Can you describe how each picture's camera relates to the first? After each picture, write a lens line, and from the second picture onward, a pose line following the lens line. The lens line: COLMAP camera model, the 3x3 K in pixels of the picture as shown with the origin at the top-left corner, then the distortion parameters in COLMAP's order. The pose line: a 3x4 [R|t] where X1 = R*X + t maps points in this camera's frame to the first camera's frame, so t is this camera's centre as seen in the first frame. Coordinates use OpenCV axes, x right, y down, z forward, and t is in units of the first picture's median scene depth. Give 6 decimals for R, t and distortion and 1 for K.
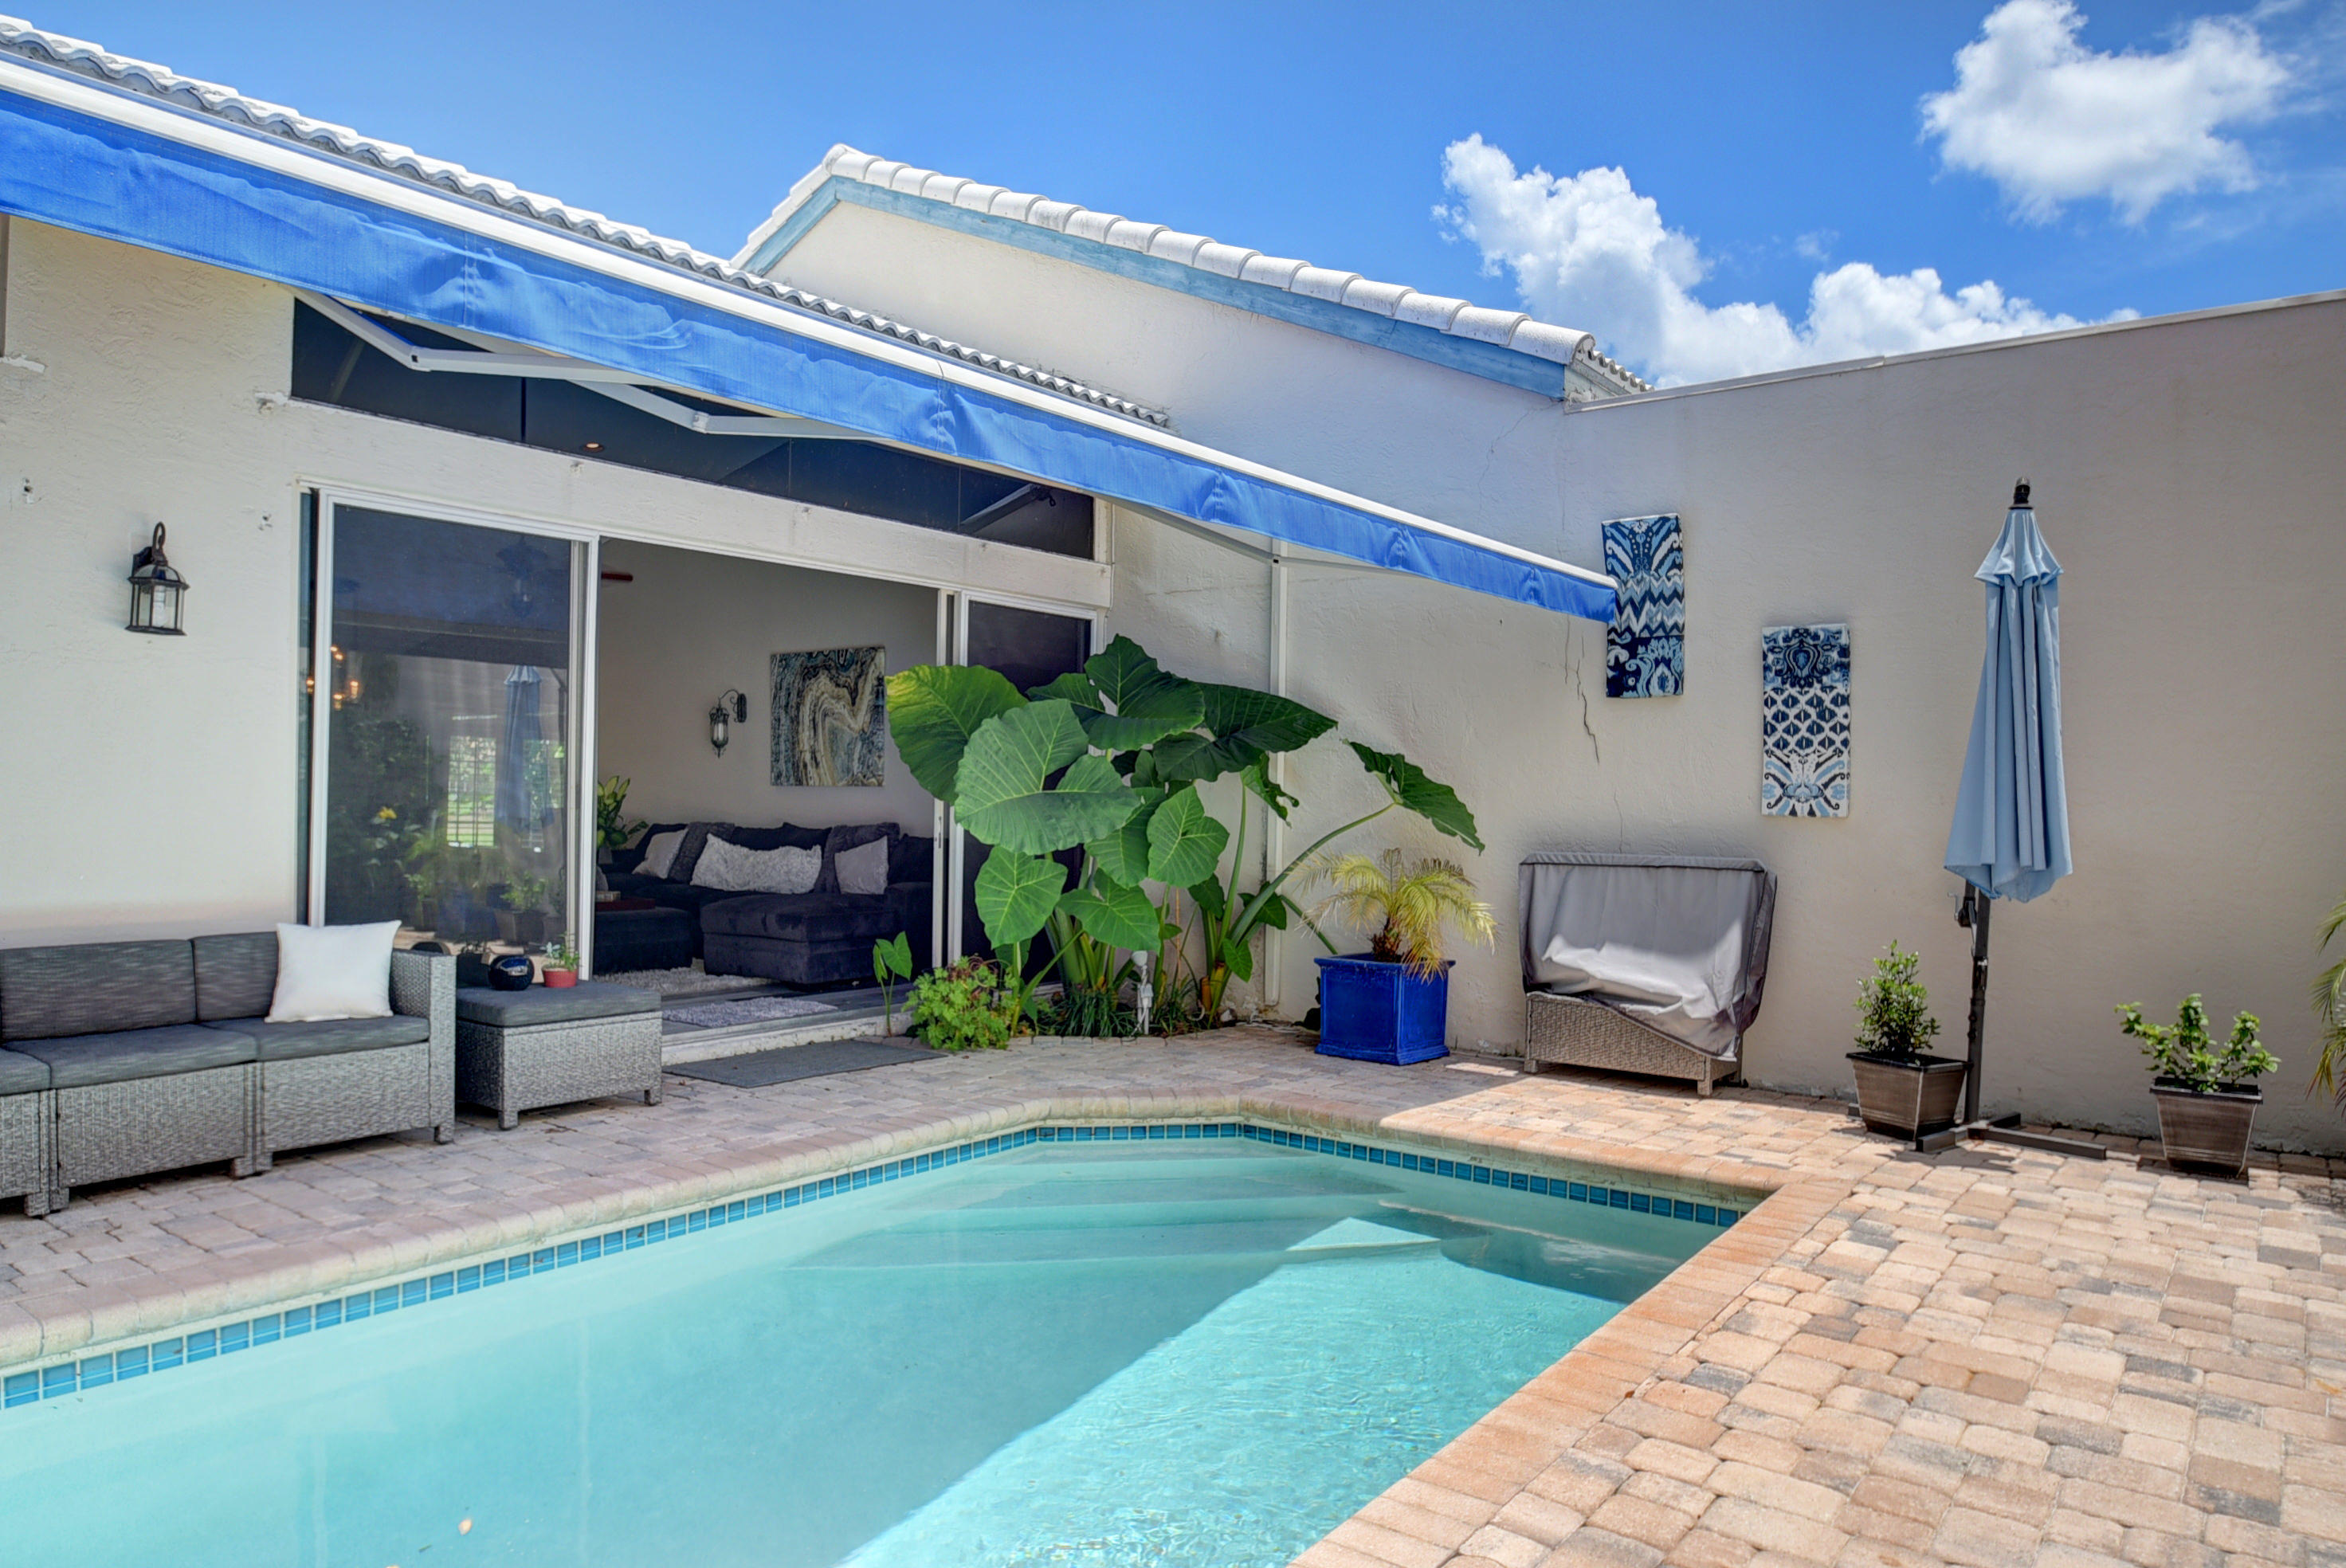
lens RADIAL K [[1478.4, 0, 1179.8], [0, 1478.4, 798.2], [0, 0, 1]] dist [-0.038783, -0.000733]
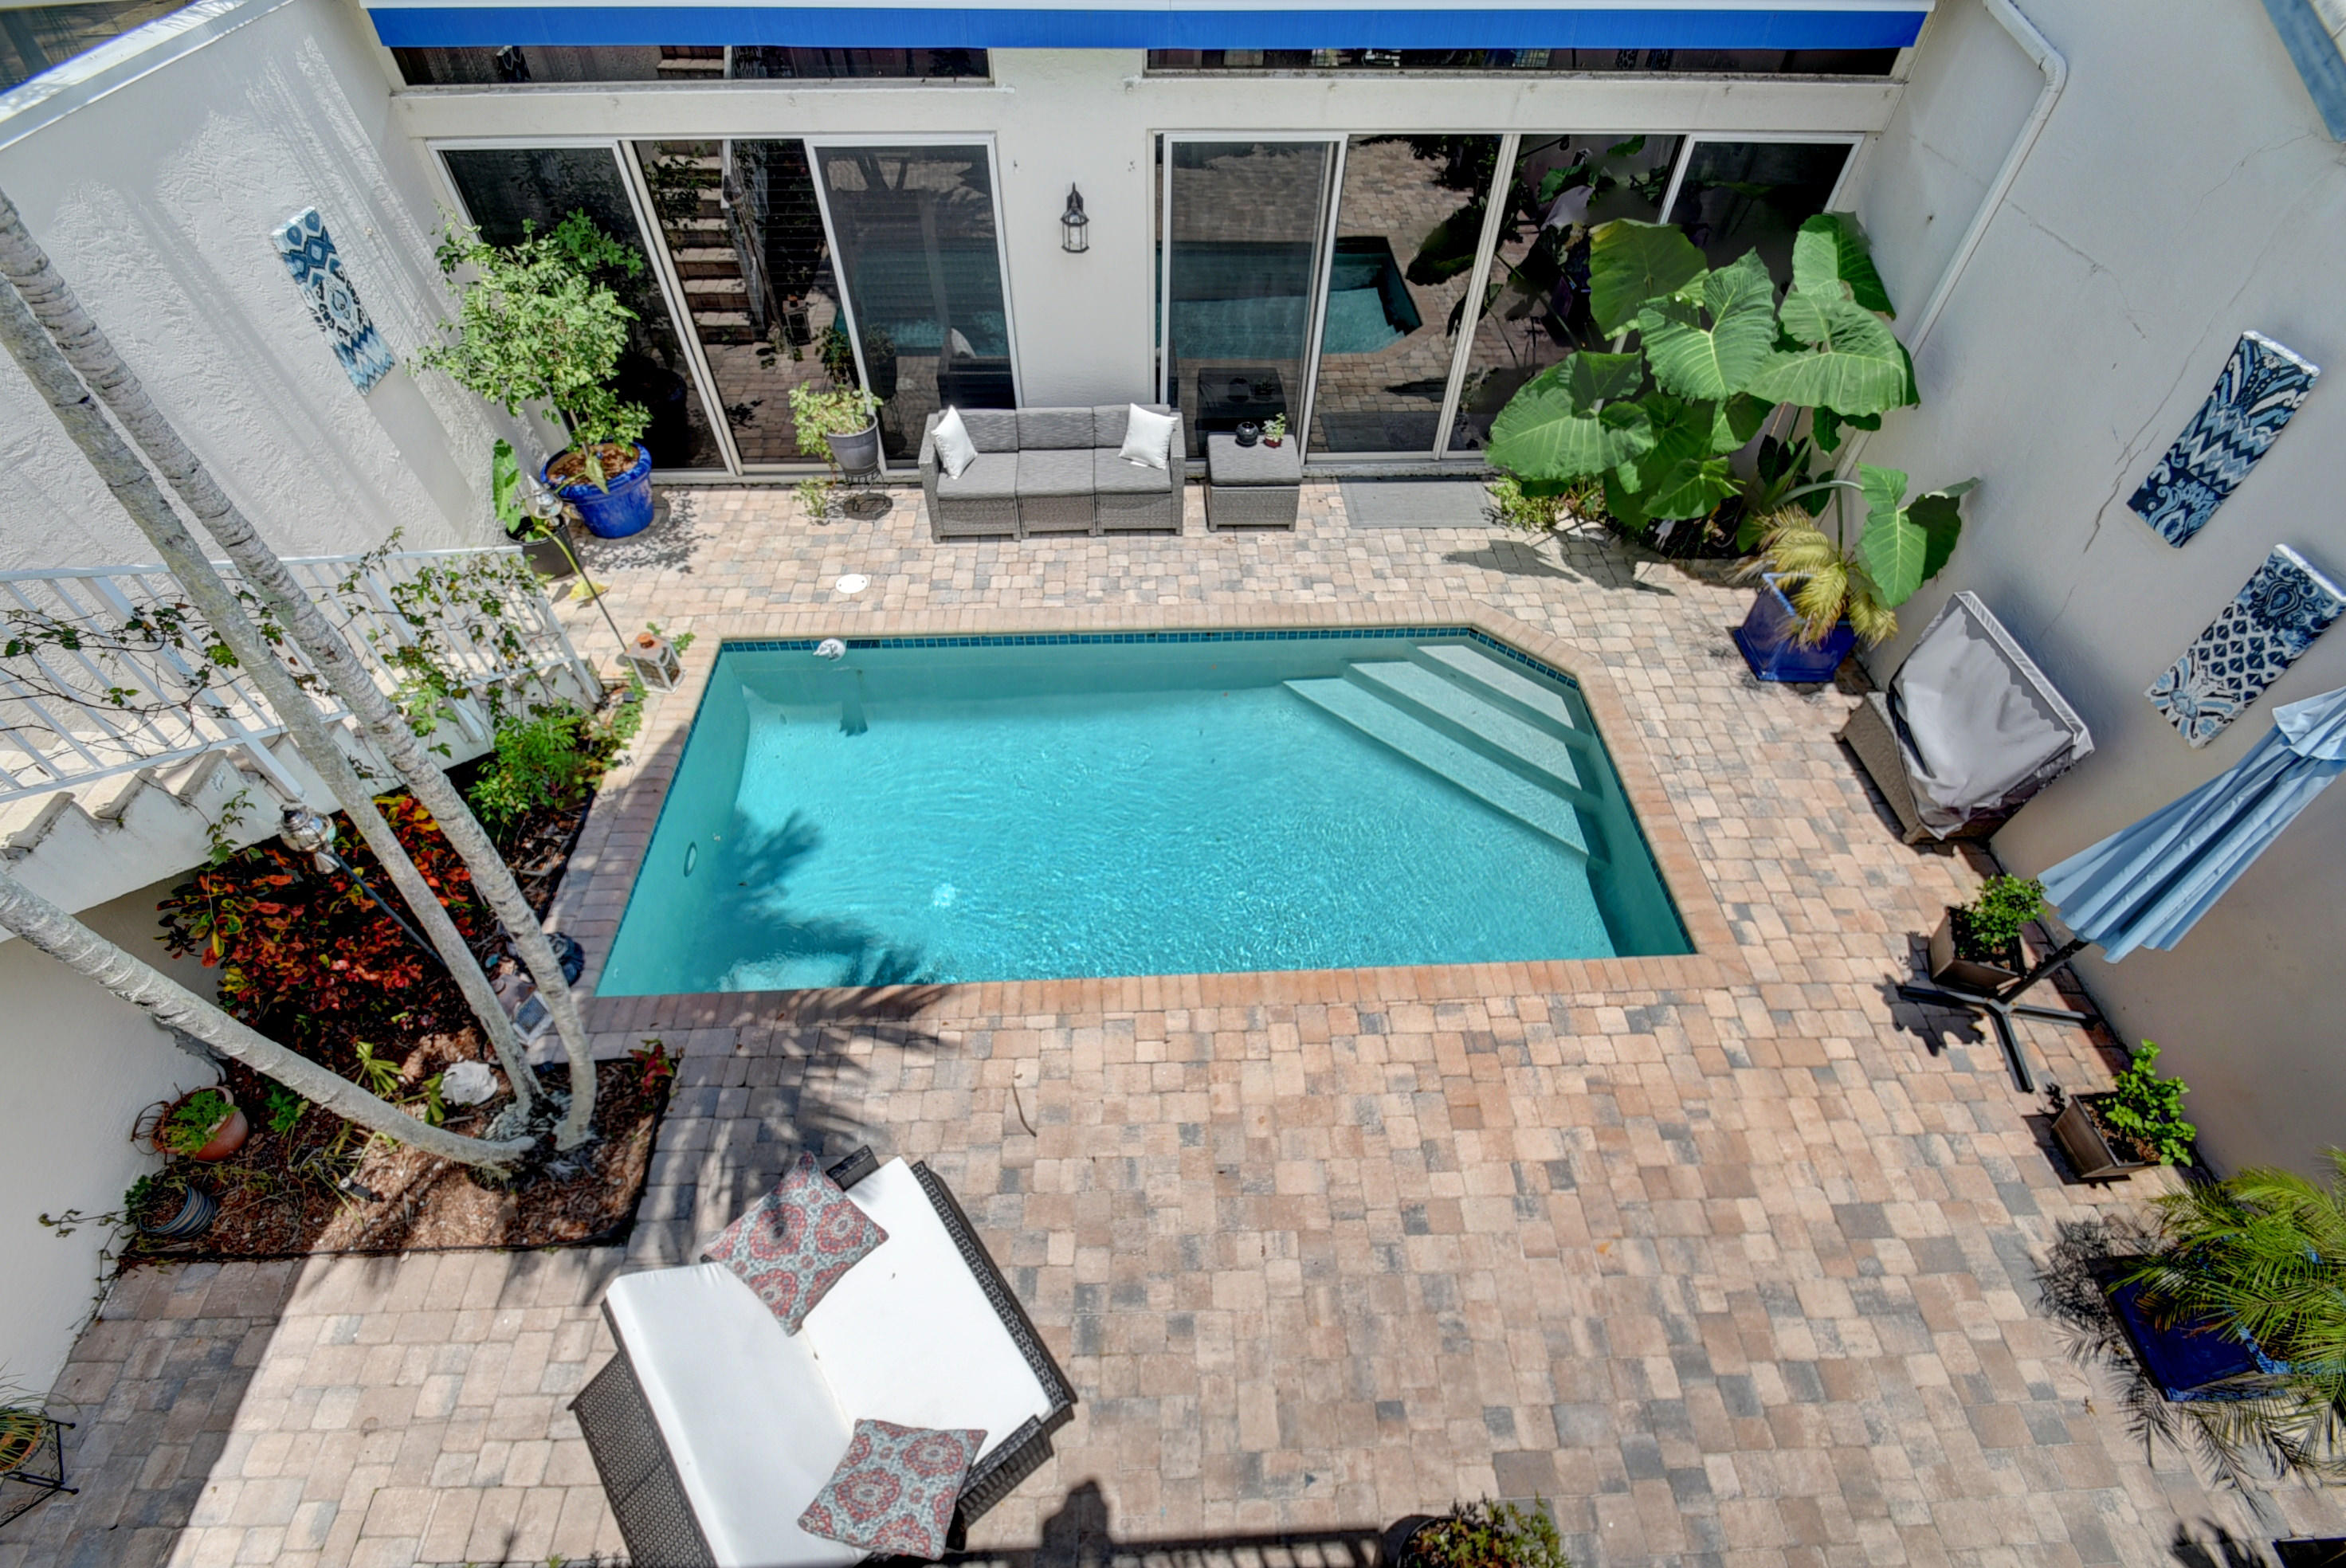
lens RADIAL K [[1031.0, 0, 1156.0], [0, 1031.0, 818.9], [0, 0, 1]] dist [0.002458, -0.008103]
pose [[0.636050, 0.583015, -0.505504, 0.378197], [0.002511, 0.653530, 0.756897, -0.496673], [0.771644, -0.482693, 0.414213, 0.112029]]
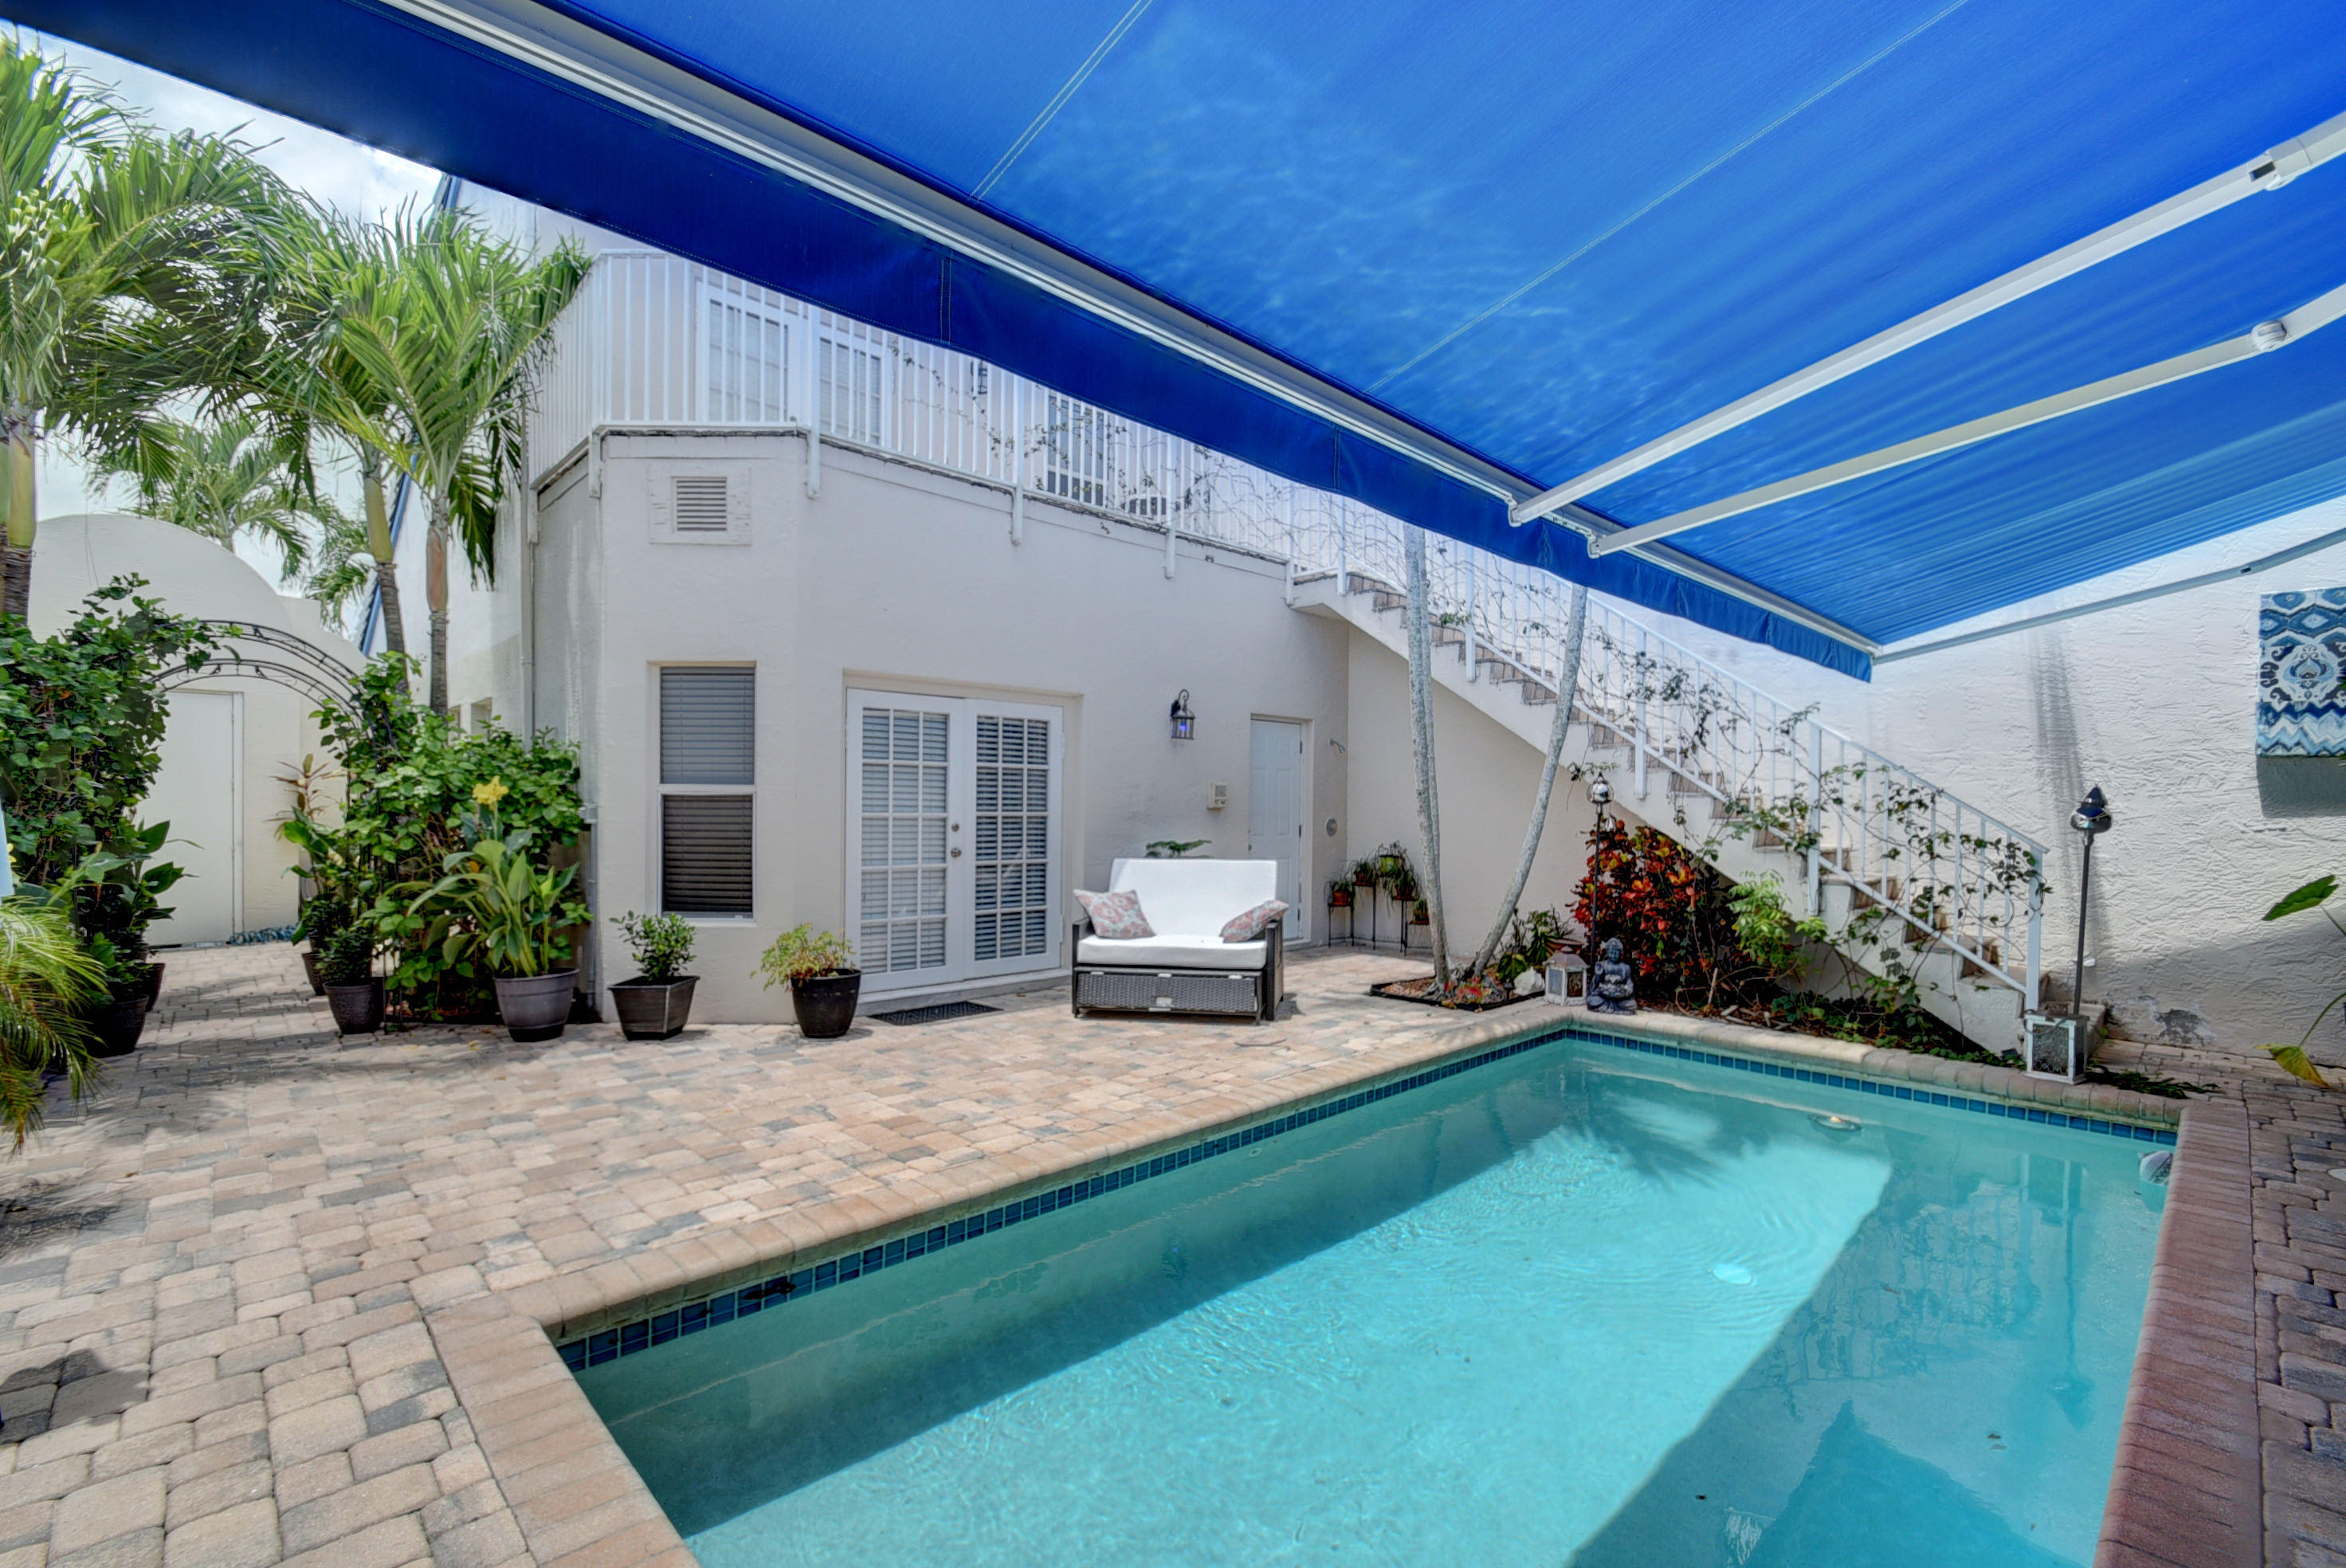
lens RADIAL K [[1031.0, 0, 1184.1], [0, 1031.0, 808.2], [0, 0, 1]] dist [0.002458, -0.008103]
pose [[-0.988578, -0.027358, 0.148207, 0.010884], [-0.026020, 0.999601, 0.010958, -0.007645], [-0.148448, 0.006977, -0.988896, 1.079562]]
